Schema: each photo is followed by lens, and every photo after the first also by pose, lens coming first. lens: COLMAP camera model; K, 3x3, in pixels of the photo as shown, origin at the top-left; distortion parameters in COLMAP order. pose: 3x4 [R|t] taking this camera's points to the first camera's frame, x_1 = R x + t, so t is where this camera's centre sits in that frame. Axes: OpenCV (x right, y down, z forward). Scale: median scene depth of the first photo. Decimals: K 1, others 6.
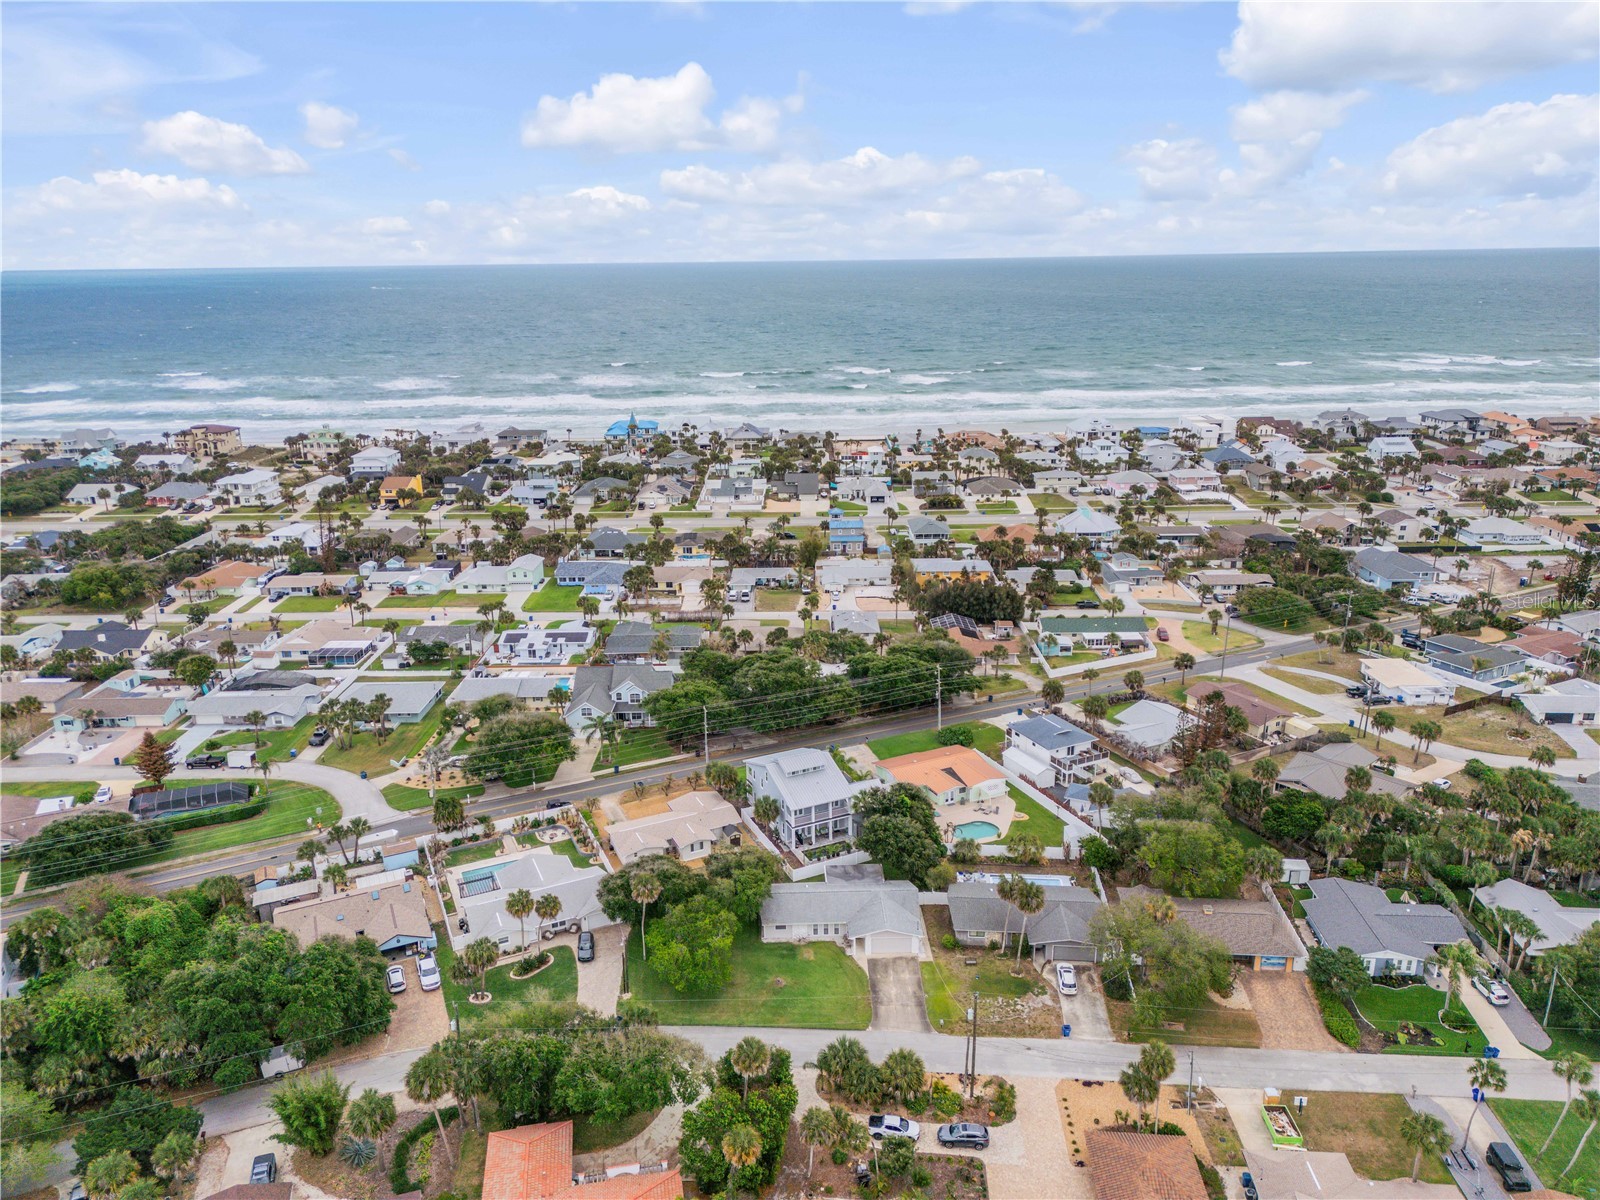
lens RADIAL K [[1113.9, 0, 800.0], [0, 1113.9, 600.0], [0, 0, 1]] dist [0.158634, -0.256737]
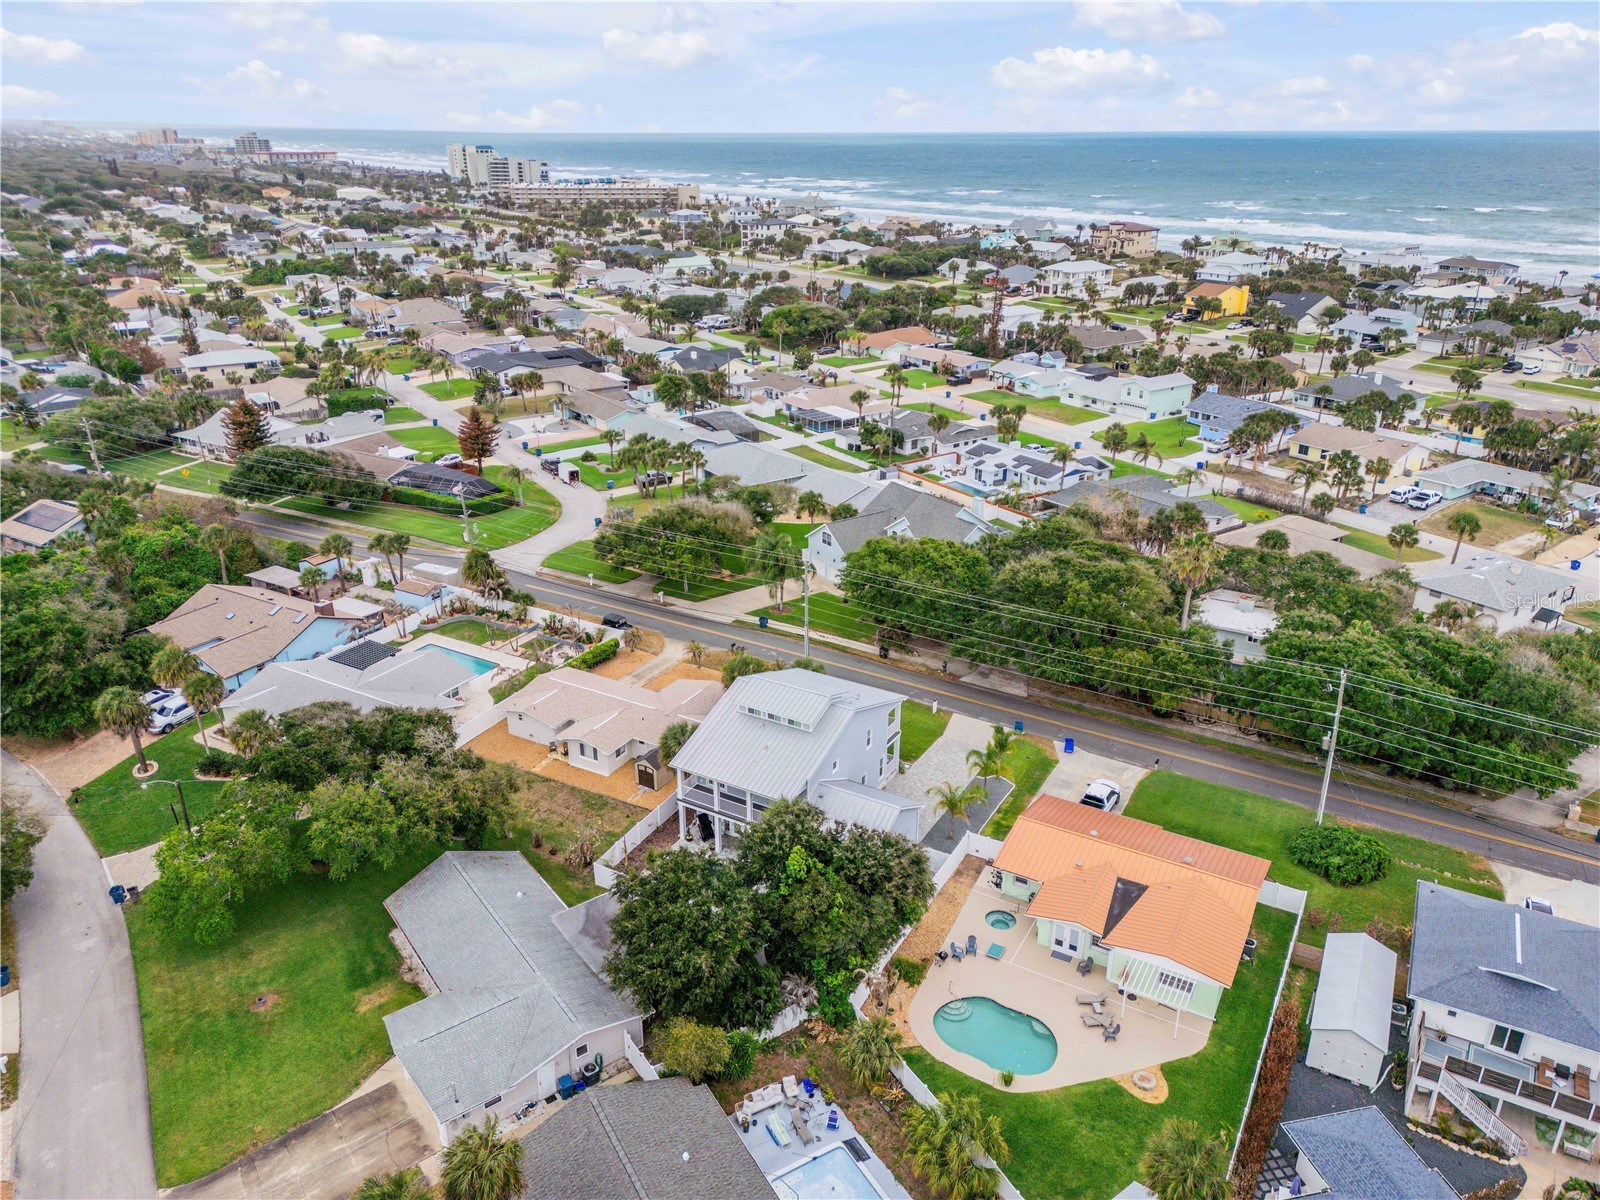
lens RADIAL K [[1119.1, 0, 800.0], [0, 1119.1, 600.0], [0, 0, 1]] dist [0.102451, -0.111475]
pose [[0.571791, 0.329320, -0.751401, 0.210131], [-0.248825, 0.942368, 0.223669, -0.006671], [0.781755, 0.059075, 0.620781, 0.394701]]
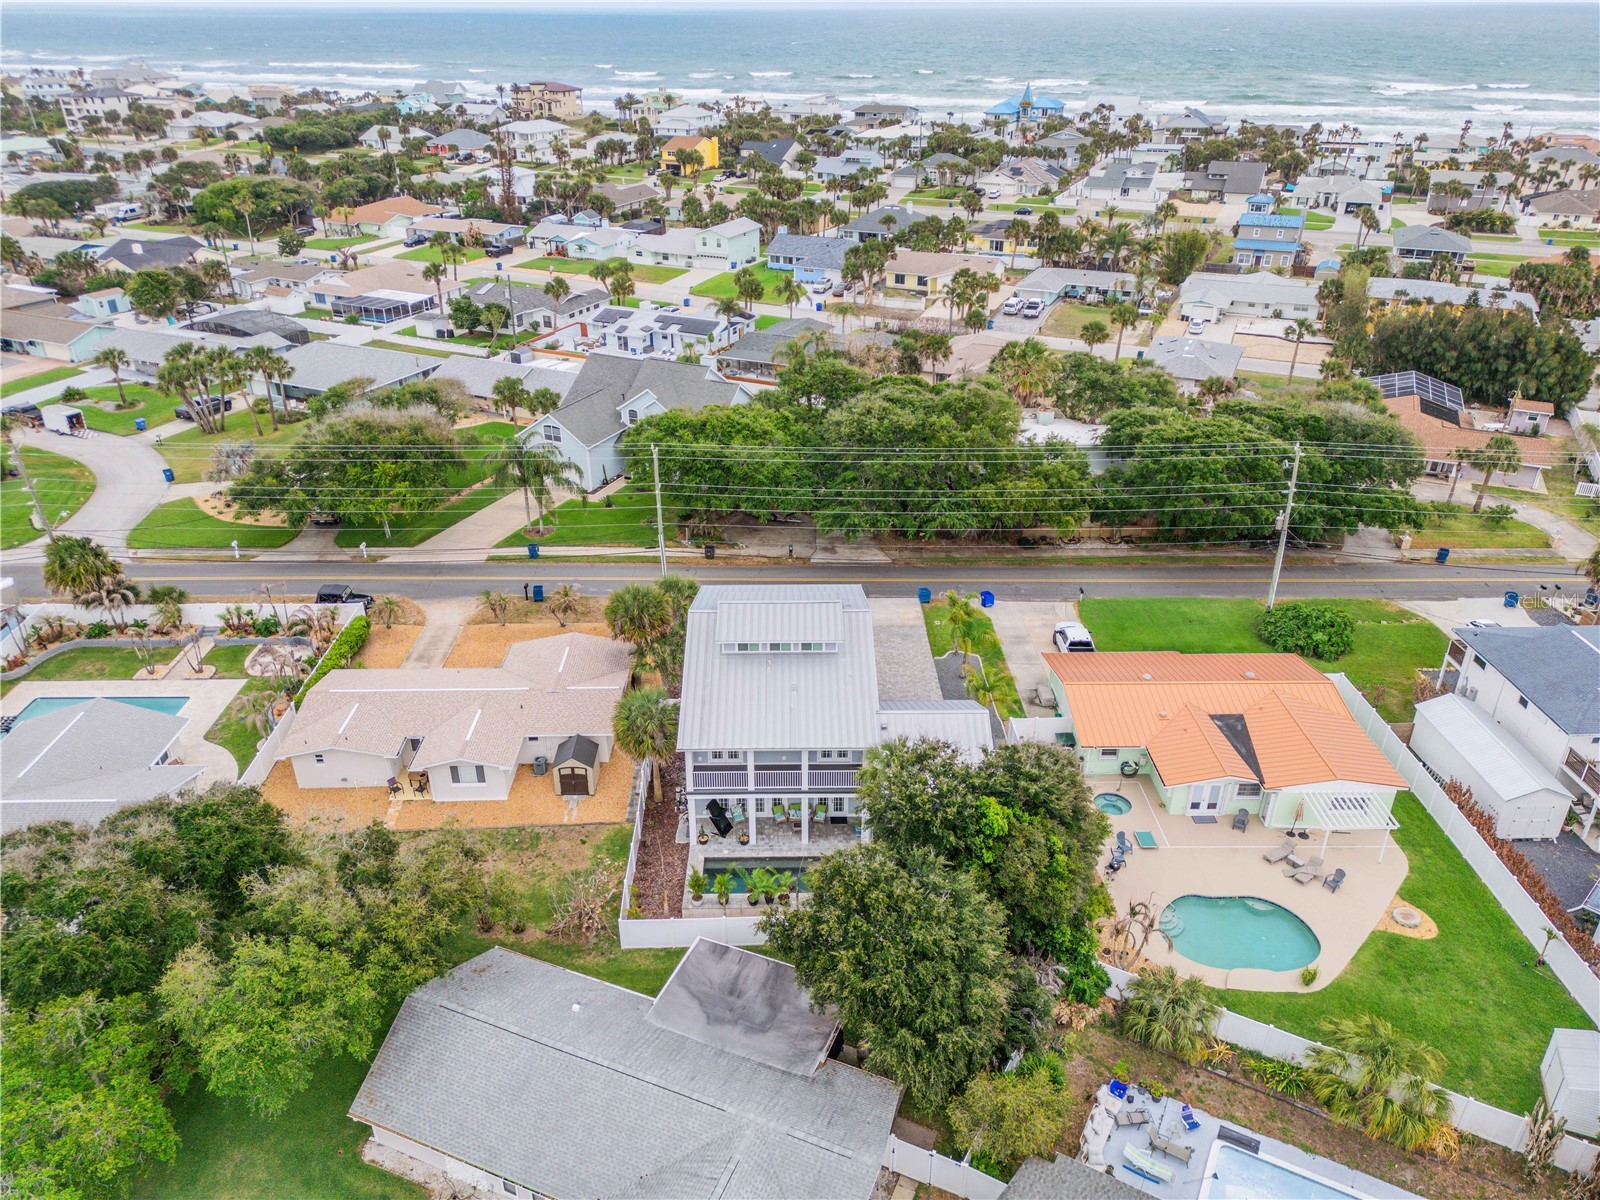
lens RADIAL K [[1122.0, 0, 800.0], [0, 1122.0, 600.0], [0, 0, 1]] dist [0.084119, -0.083507]
pose [[0.911732, 0.201817, -0.357790, 0.079444], [-0.131160, 0.968422, 0.212028, 0.033223], [0.389283, -0.146385, 0.909412, 0.380205]]
